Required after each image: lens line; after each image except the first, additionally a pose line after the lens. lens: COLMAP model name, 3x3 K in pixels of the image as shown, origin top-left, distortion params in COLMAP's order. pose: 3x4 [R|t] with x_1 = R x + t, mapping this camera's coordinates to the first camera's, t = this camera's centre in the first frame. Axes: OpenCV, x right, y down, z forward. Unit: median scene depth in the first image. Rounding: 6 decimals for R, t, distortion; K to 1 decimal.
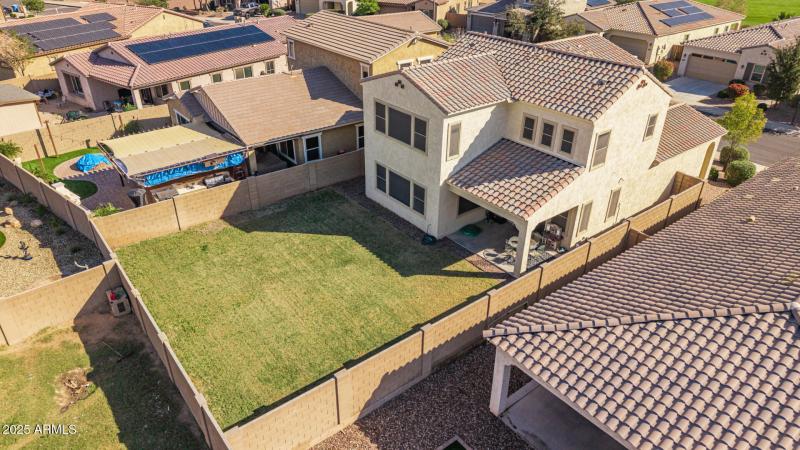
lens RADIAL K [[508.4, 0, 400.0], [0, 508.4, 225.0], [0, 0, 1]] dist [0.042994, -0.000650]
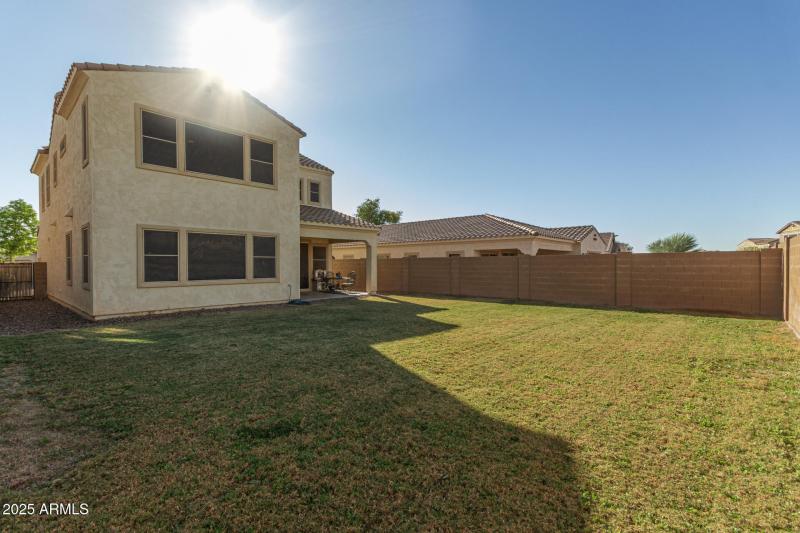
lens RADIAL K [[372.5, 0, 400.0], [0, 372.5, 266.5], [0, 0, 1]] dist [0.019526, -0.000074]
pose [[-0.166693, -0.010440, 0.985954, -0.507839], [0.489297, 0.867261, 0.091907, 0.004476], [-0.856038, 0.497744, -0.139458, 0.920370]]
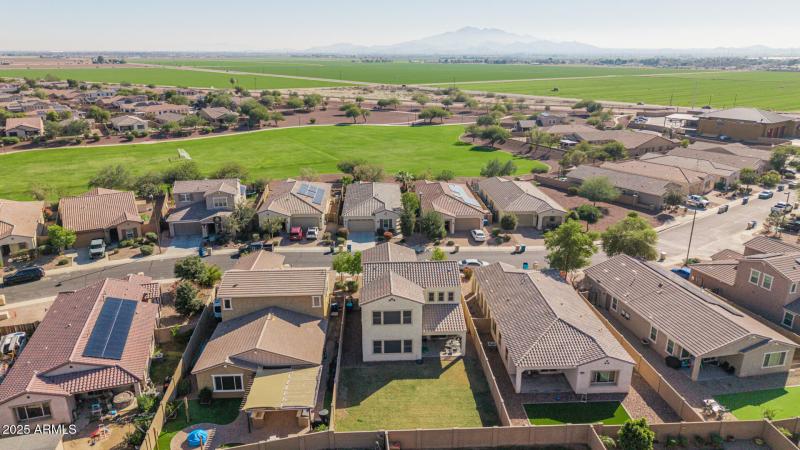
lens RADIAL K [[508.4, 0, 400.0], [0, 508.4, 225.0], [0, 0, 1]] dist [0.042994, -0.000650]
pose [[0.580700, -0.253073, 0.773783, -1.473871], [0.403663, 0.914900, -0.003709, -0.511793], [-0.706996, 0.314502, 0.633439, -0.456230]]
